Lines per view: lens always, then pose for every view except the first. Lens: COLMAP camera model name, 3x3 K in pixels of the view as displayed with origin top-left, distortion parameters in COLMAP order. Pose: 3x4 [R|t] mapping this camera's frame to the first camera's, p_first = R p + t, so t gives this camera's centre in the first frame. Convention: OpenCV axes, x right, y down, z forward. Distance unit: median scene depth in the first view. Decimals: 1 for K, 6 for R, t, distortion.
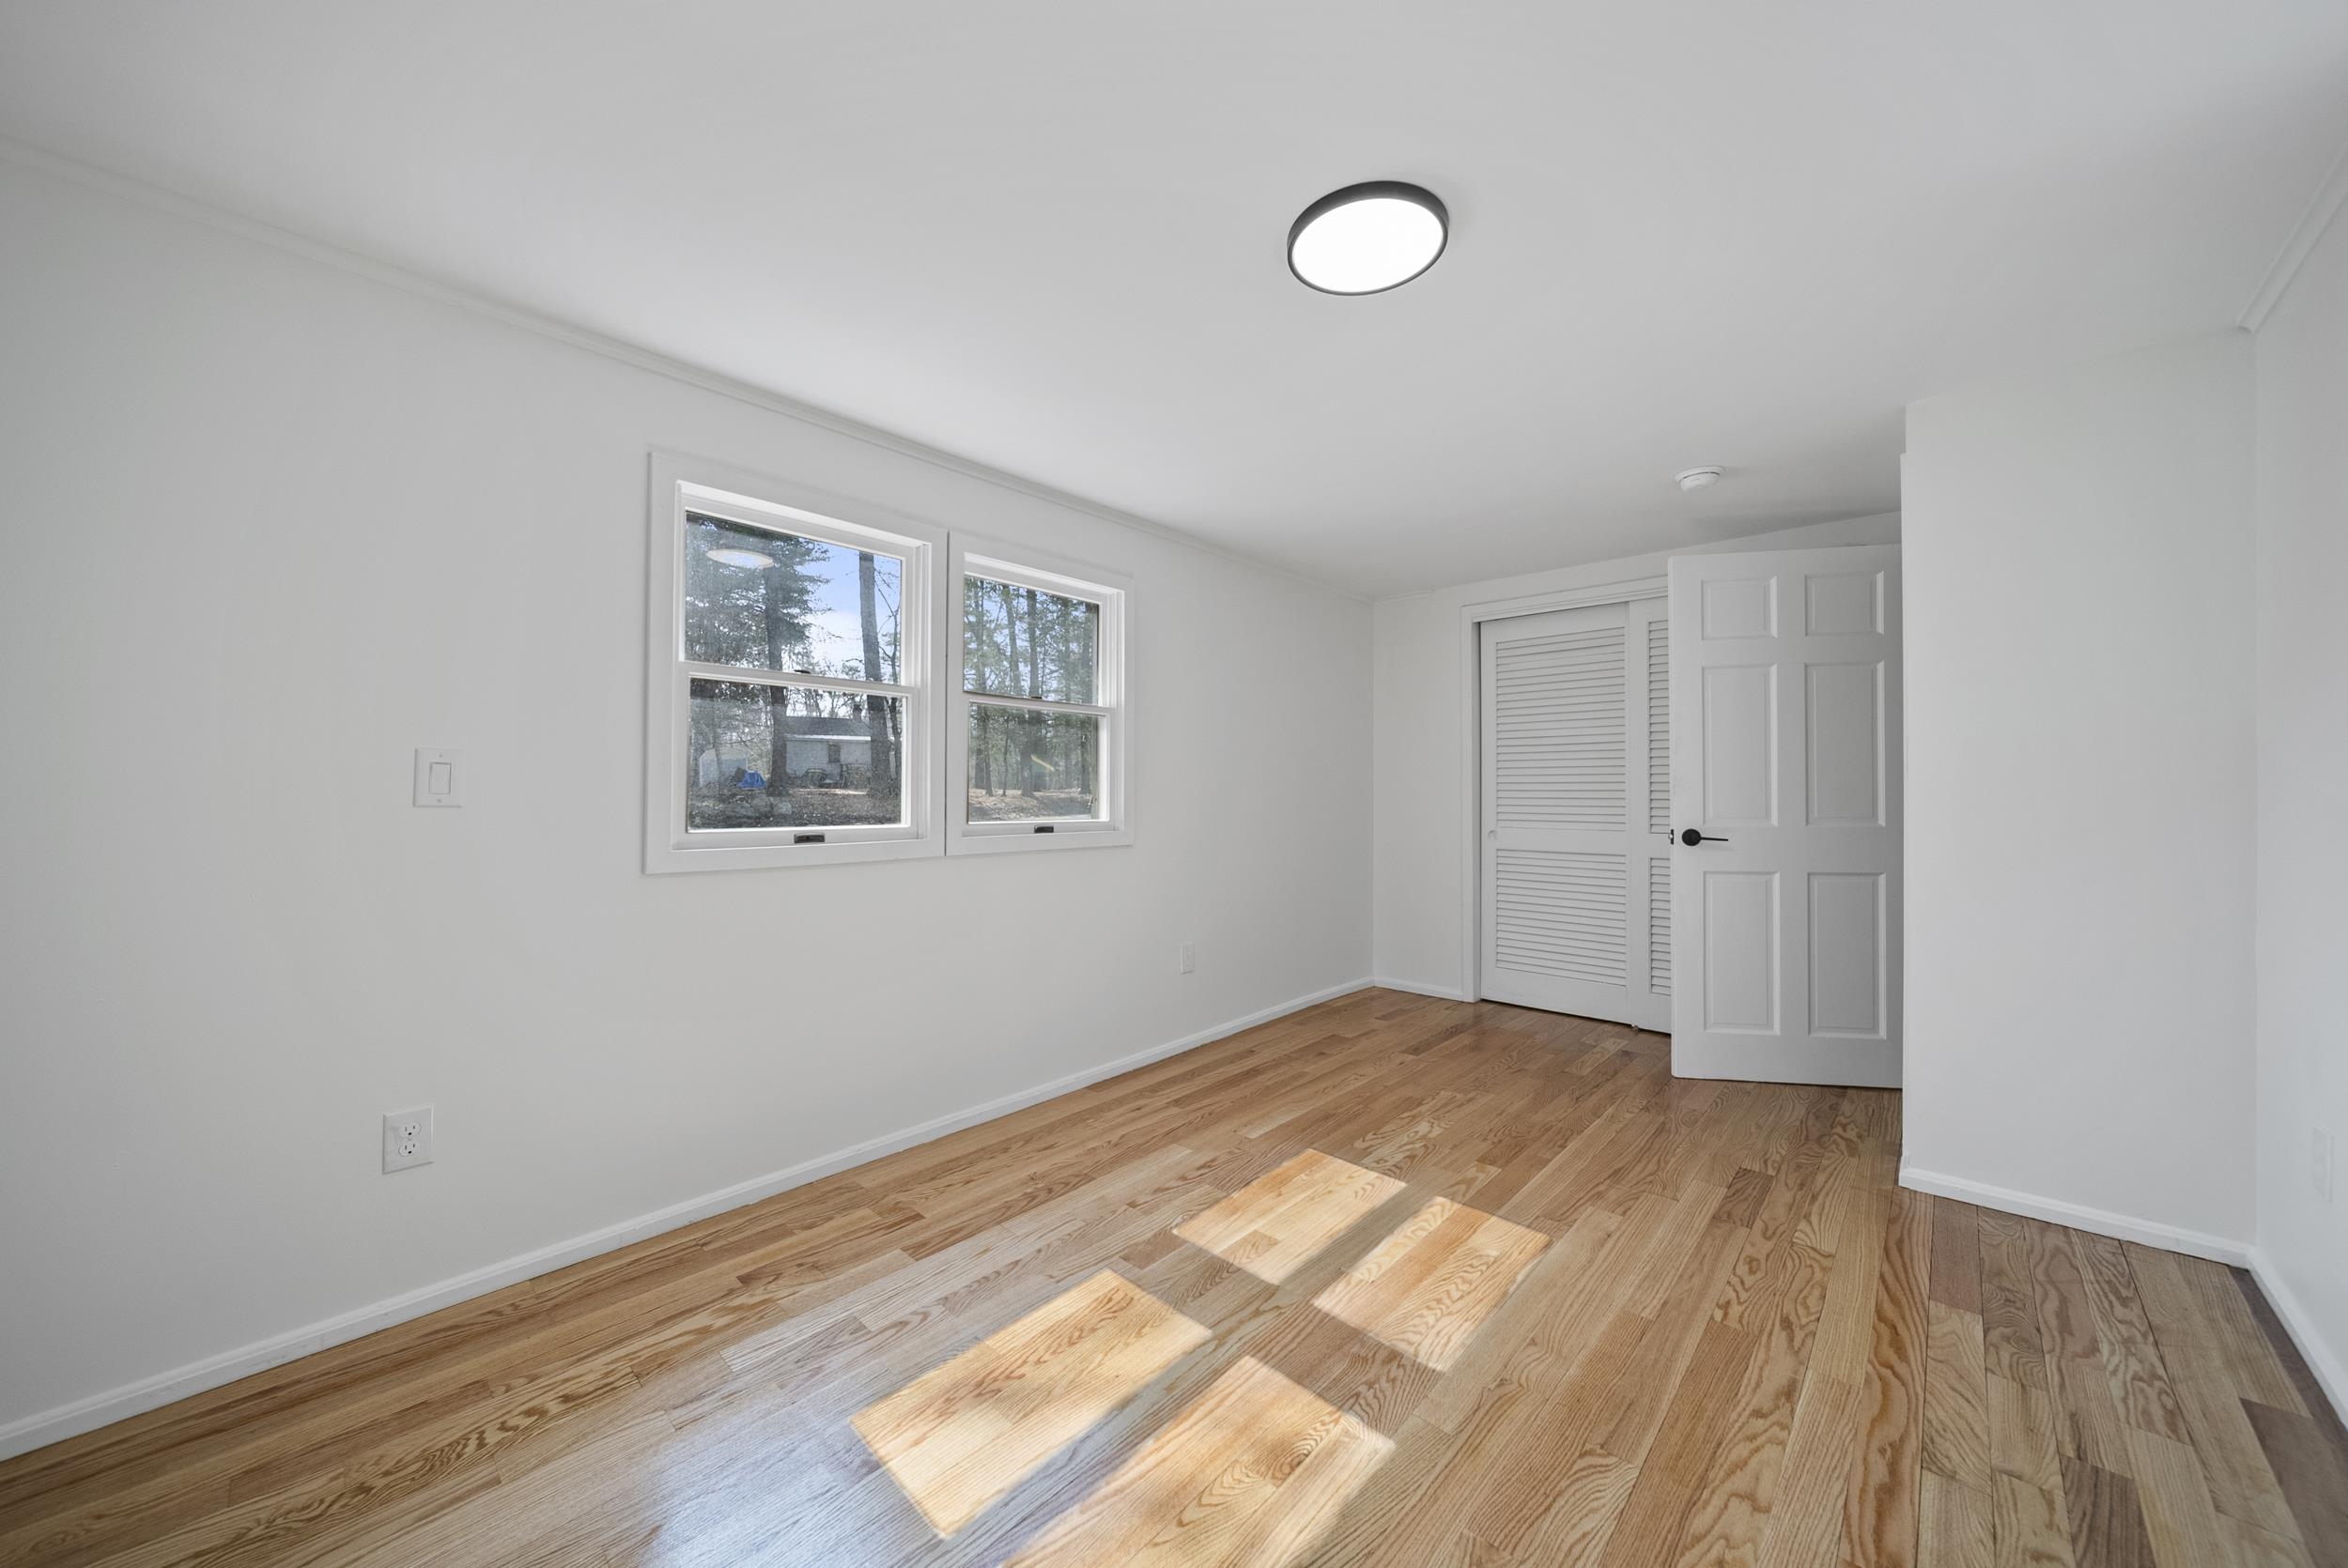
lens RADIAL K [[826.2, 0, 1174.0], [0, 826.2, 784.0], [0, 0, 1]] dist [0.002267, -0.002106]
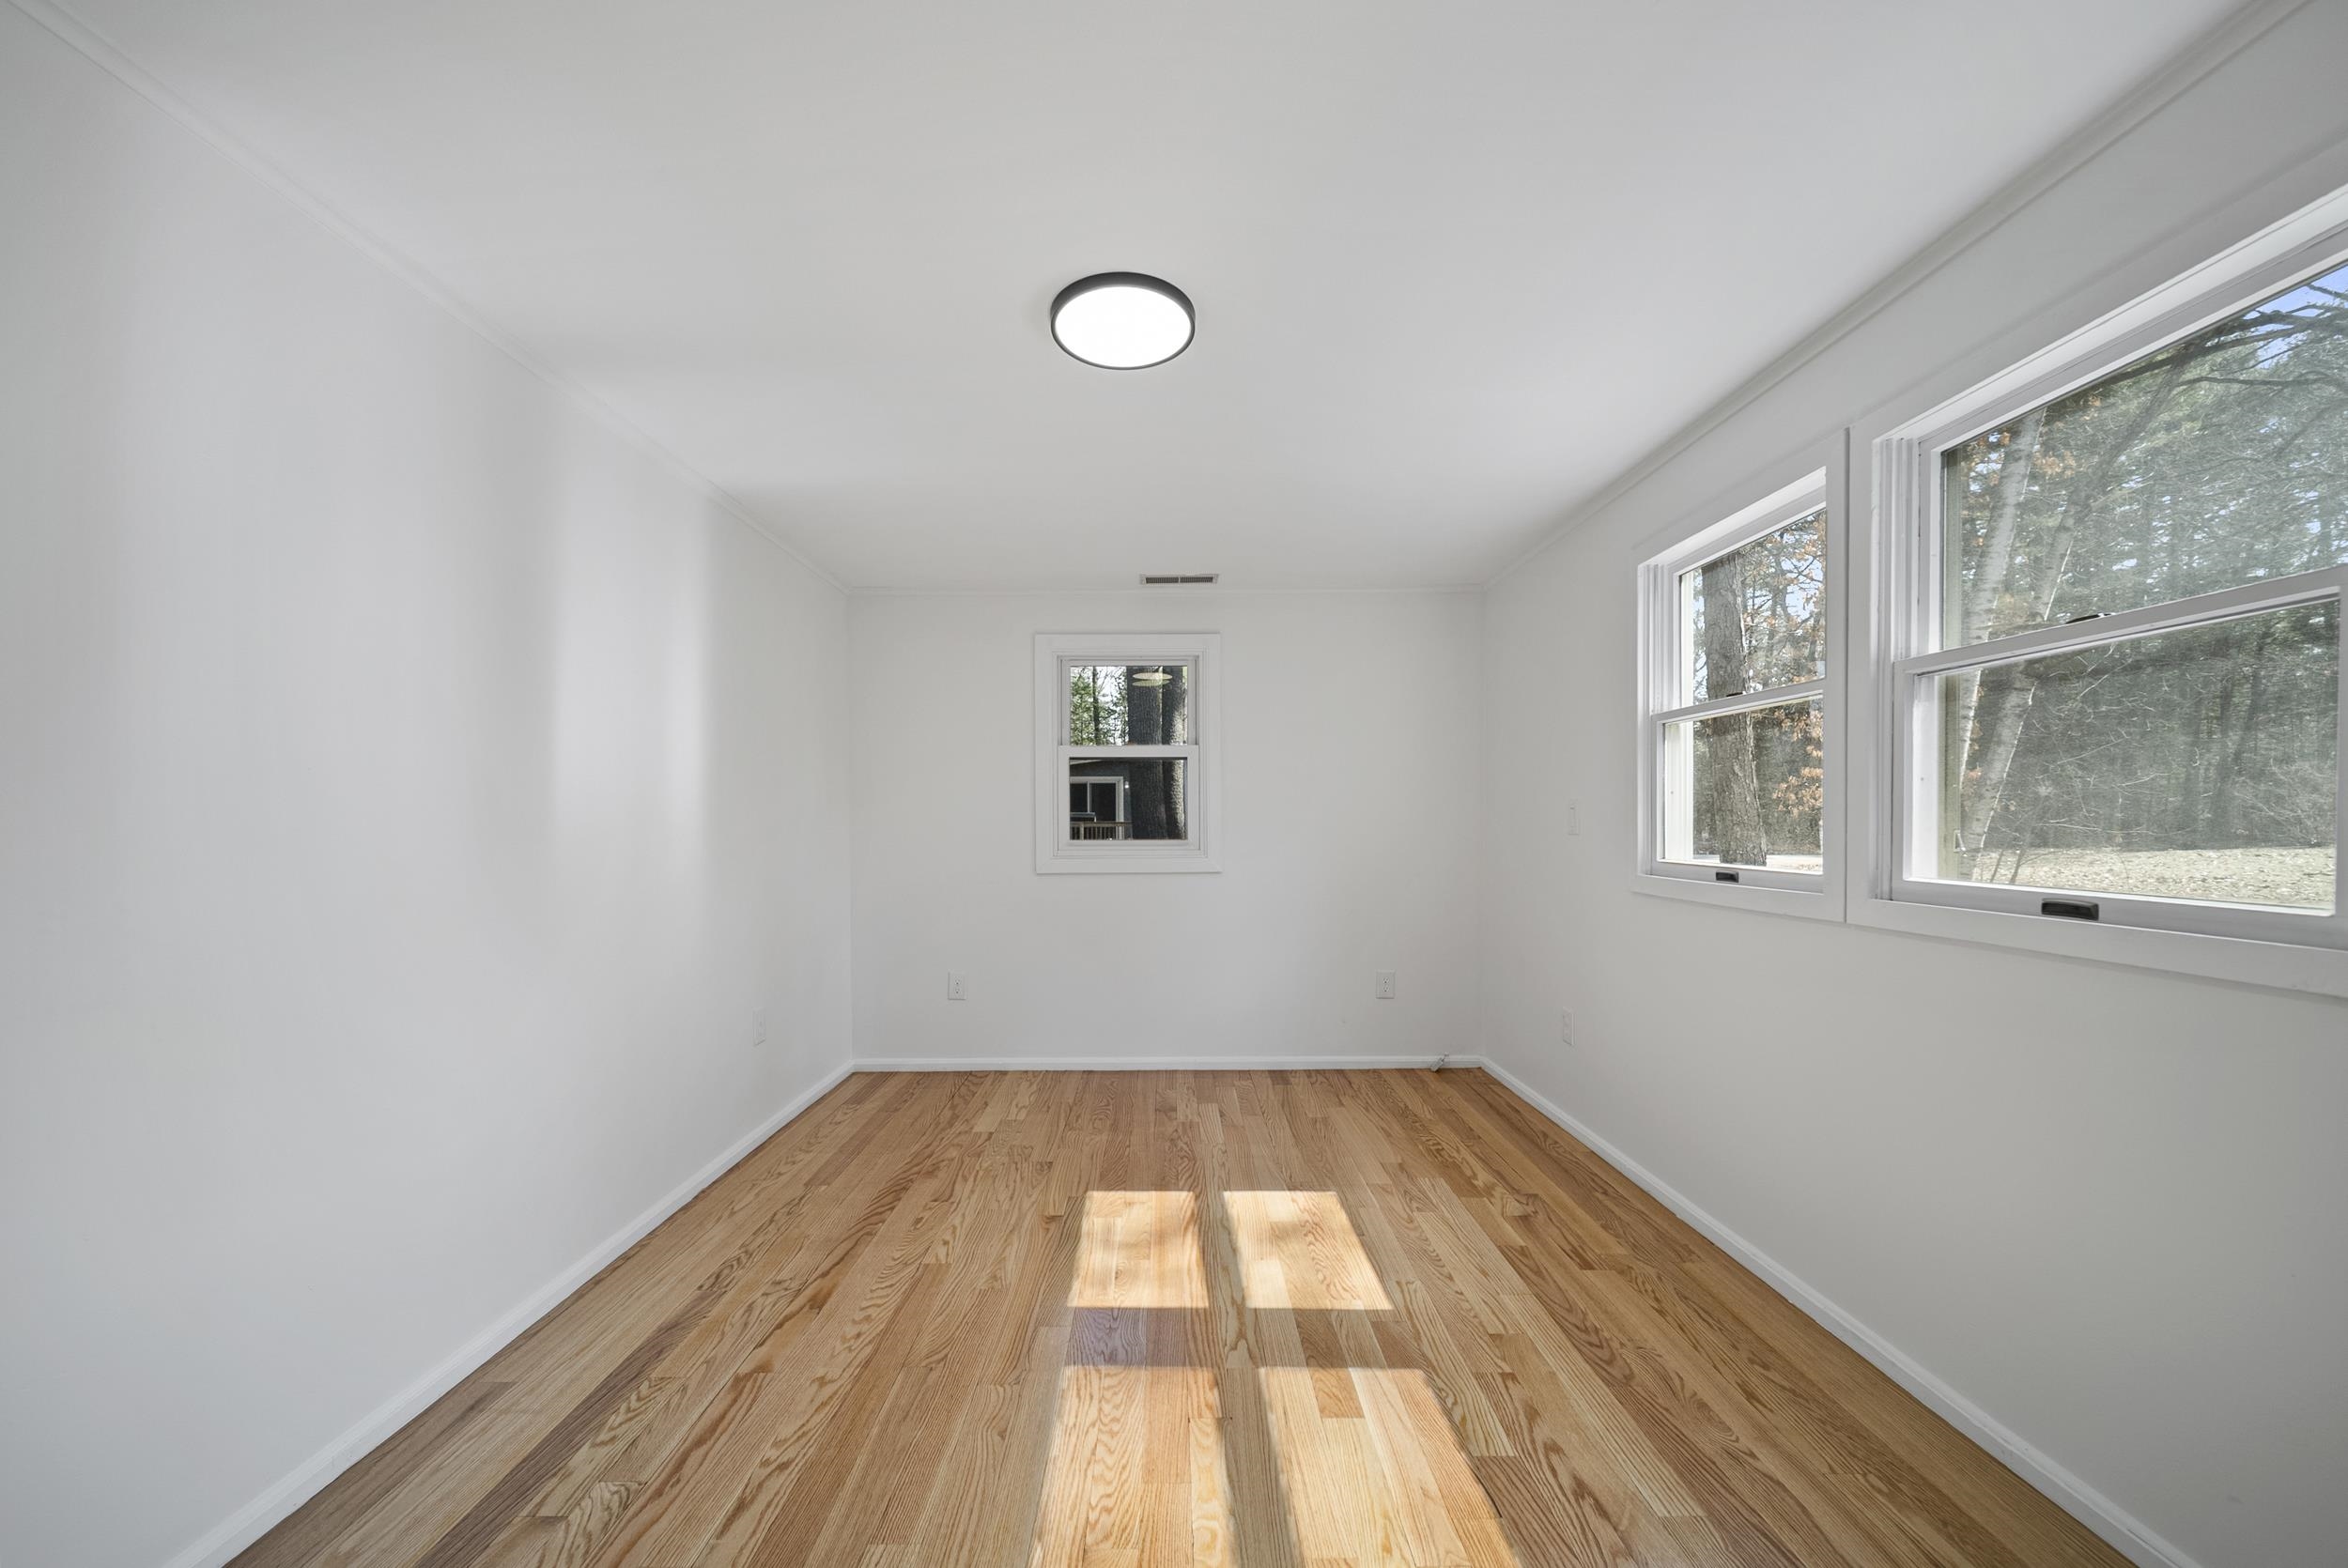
lens RADIAL K [[826.2, 0, 1174.0], [0, 826.2, 784.0], [0, 0, 1]] dist [0.002267, -0.002106]
pose [[-0.715601, -0.029939, -0.697868, 0.880395], [0.009486, 0.998572, -0.052566, 0.007375], [0.698445, -0.044236, -0.714295, 1.670845]]
